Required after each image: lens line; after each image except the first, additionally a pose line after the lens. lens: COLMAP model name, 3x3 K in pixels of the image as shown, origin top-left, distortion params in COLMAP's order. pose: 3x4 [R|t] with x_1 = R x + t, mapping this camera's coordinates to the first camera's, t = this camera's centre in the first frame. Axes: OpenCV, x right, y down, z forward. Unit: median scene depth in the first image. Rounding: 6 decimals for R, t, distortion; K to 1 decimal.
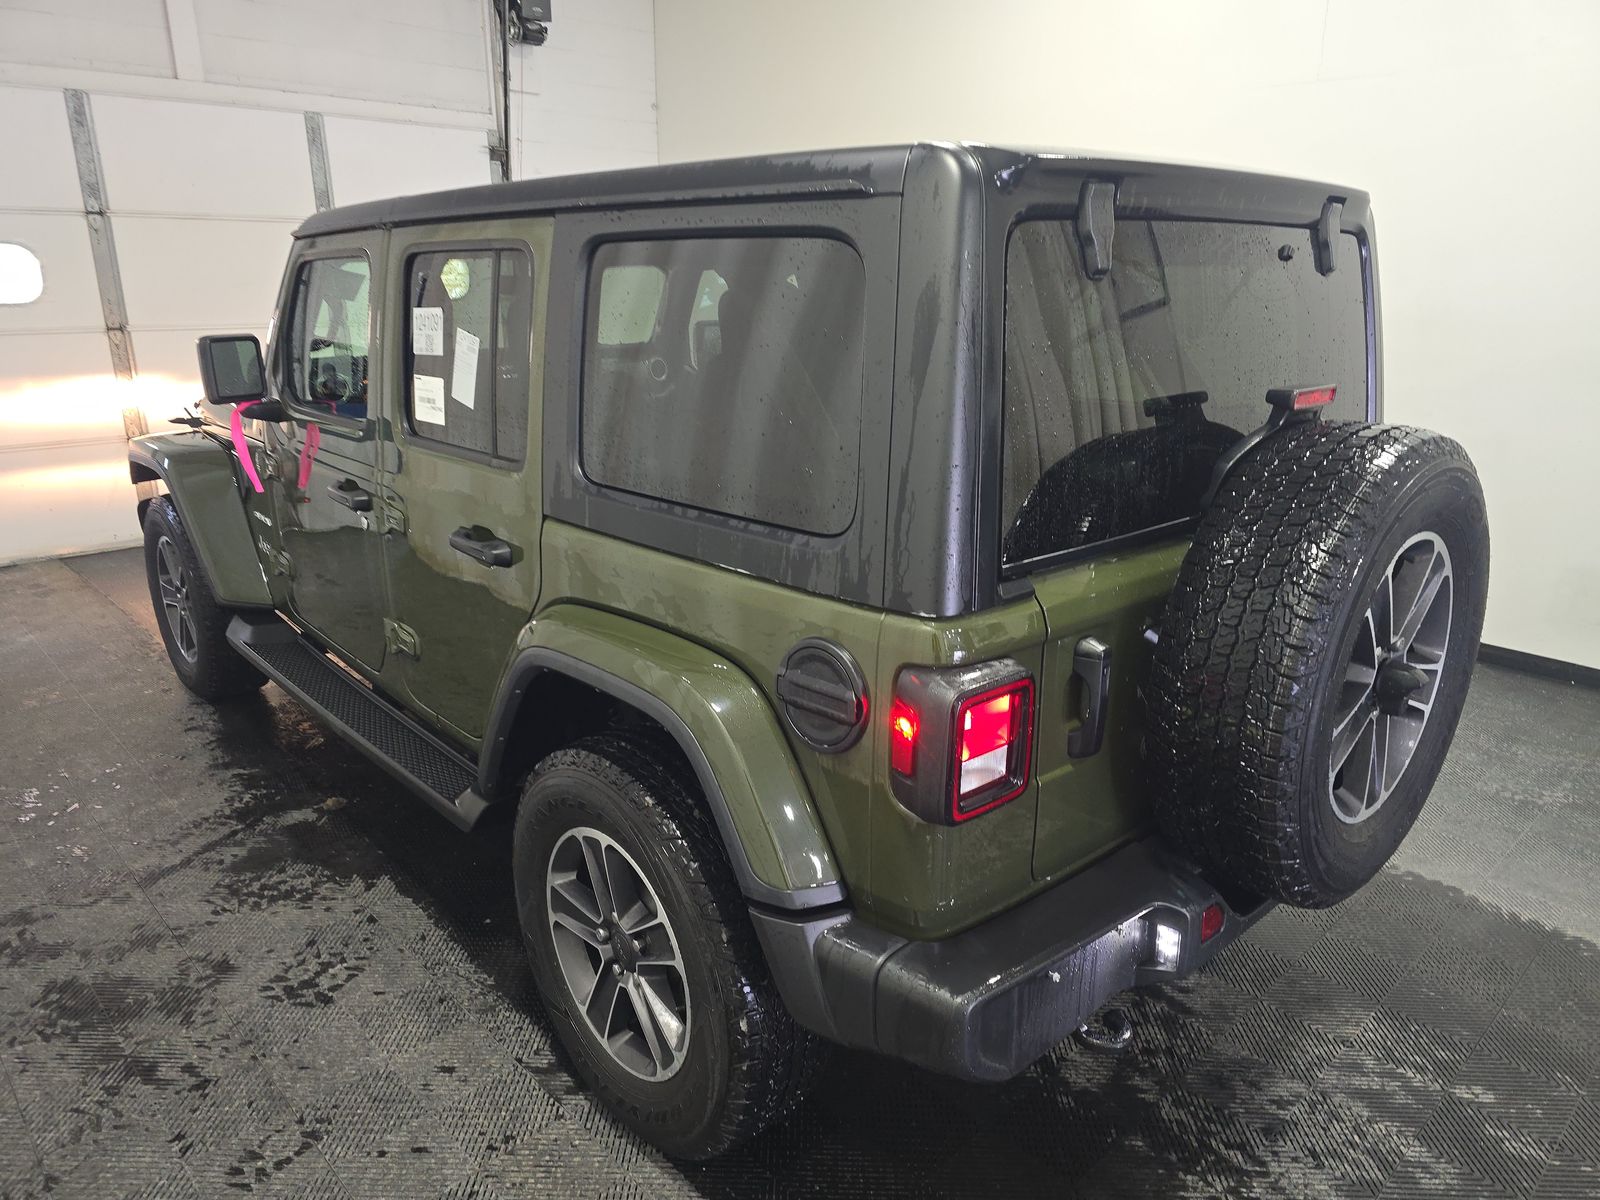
lens RADIAL K [[1076.5, 0, 795.9], [0, 1076.5, 598.1], [0, 0, 1]] dist [0.007329, -0.044782]
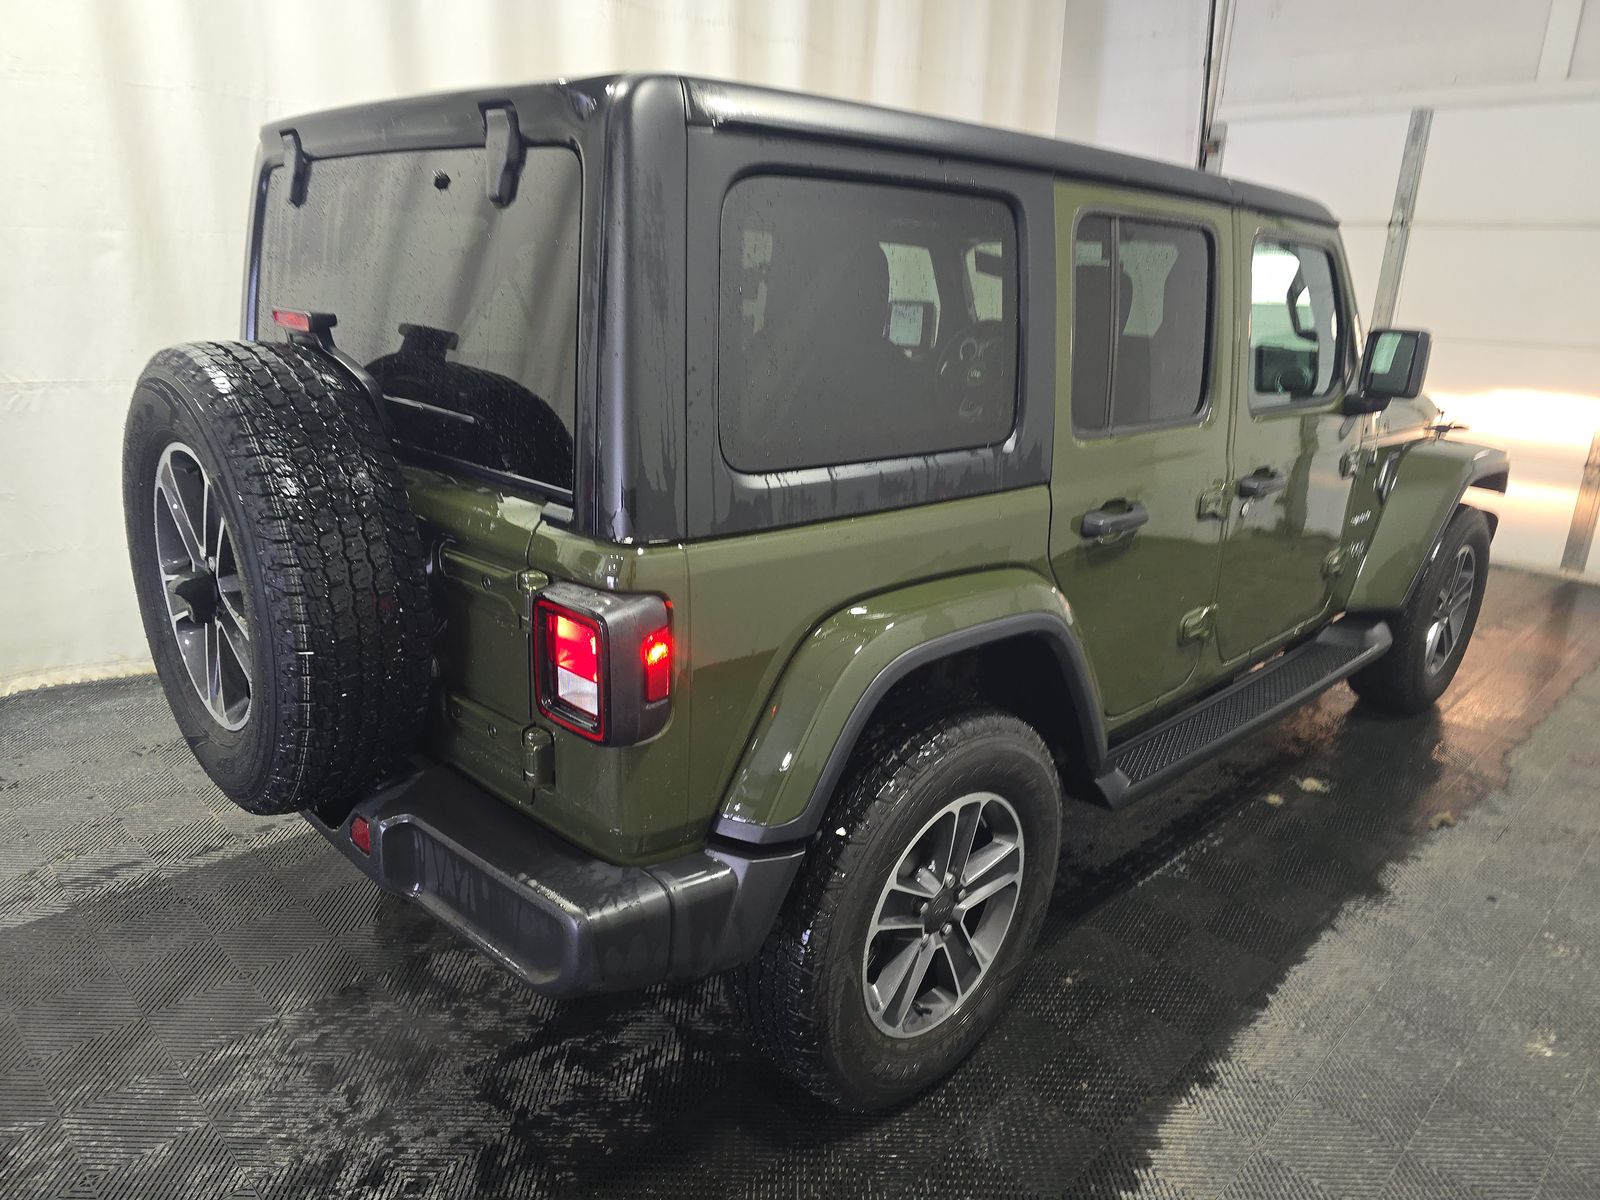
lens RADIAL K [[1076.5, 0, 796.5], [0, 1076.5, 596.1], [0, 0, 1]] dist [0.007329, -0.044782]
pose [[0.033149, 0.292839, -0.955587, 1.284287], [-0.327843, 0.906396, 0.266392, -0.315801], [0.944150, 0.304452, 0.126051, 1.152597]]
